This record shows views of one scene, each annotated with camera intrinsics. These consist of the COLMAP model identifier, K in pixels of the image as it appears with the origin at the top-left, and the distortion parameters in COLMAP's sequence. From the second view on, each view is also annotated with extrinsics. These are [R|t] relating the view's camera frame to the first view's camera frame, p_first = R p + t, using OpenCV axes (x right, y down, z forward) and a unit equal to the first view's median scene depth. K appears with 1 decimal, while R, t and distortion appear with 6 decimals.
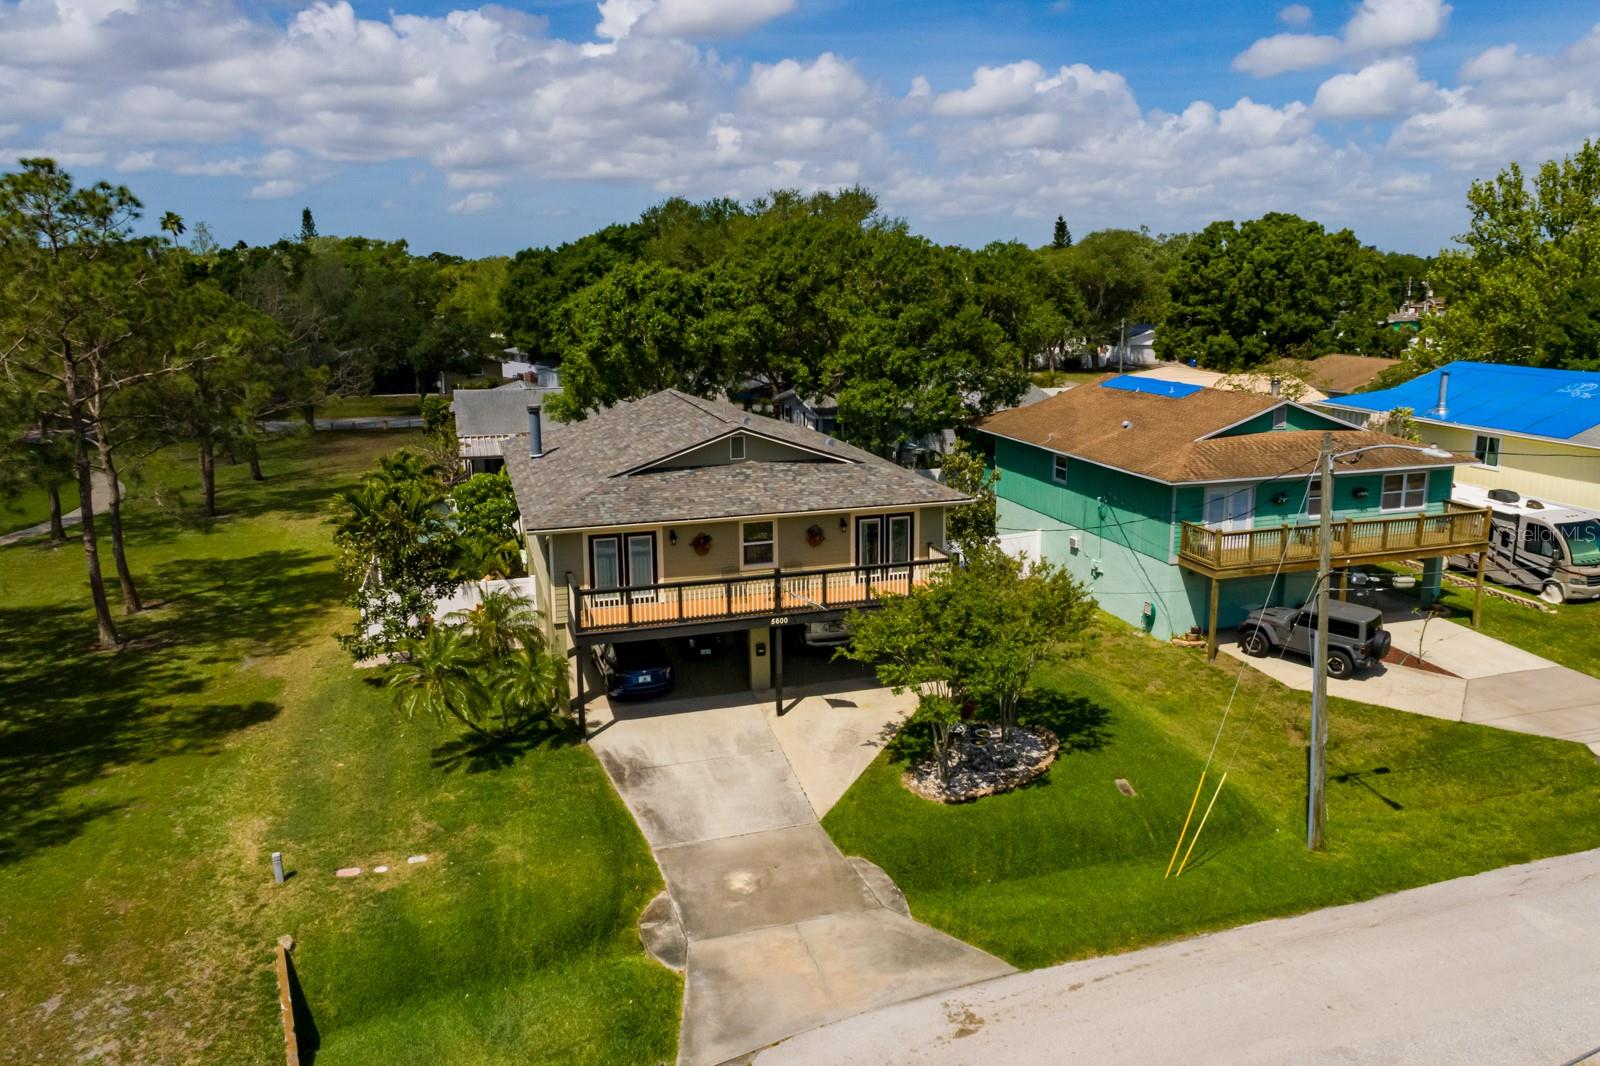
lens RADIAL K [[1150.2, 0, 846.4], [0, 1150.2, 497.2], [0, 0, 1]] dist [-0.001264, 0.011692]
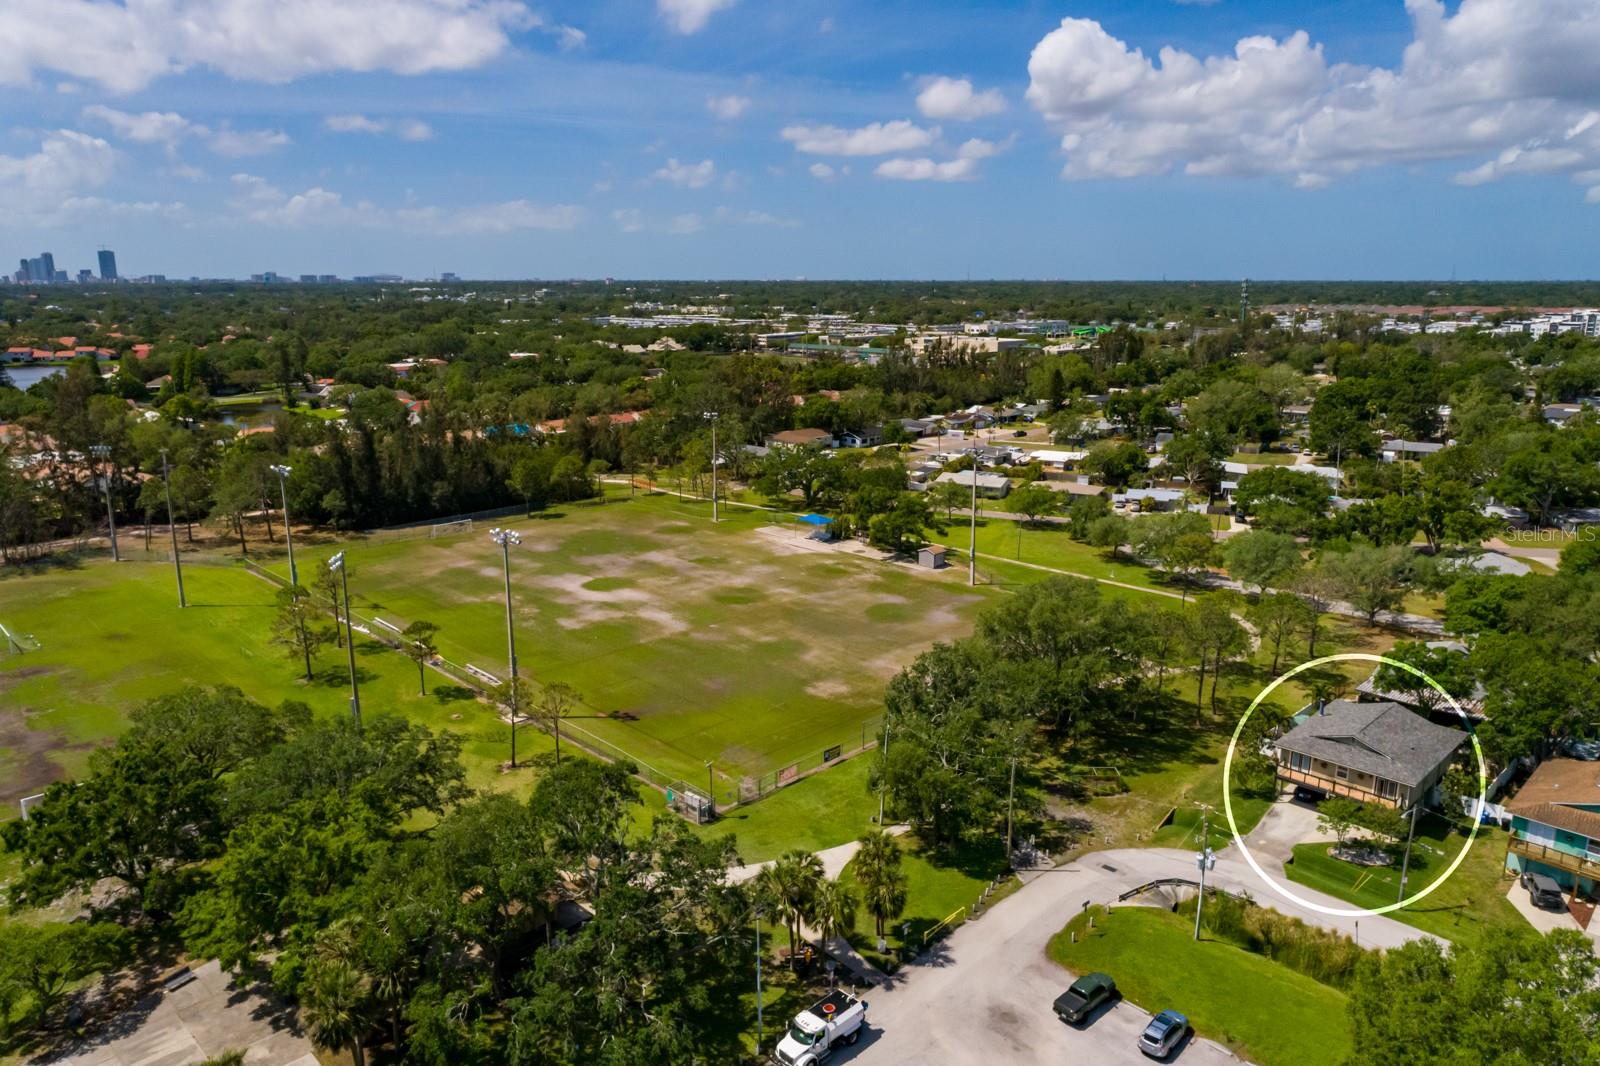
lens RADIAL K [[1087.8, 0, 800.0], [0, 1087.8, 533.0], [0, 0, 1]] dist [-0.000167, 0.008871]
pose [[0.434213, 0.205790, -0.876989, 1.790559], [-0.175025, 0.974276, 0.141960, -0.773829], [0.883643, 0.091854, 0.459061, -1.819979]]
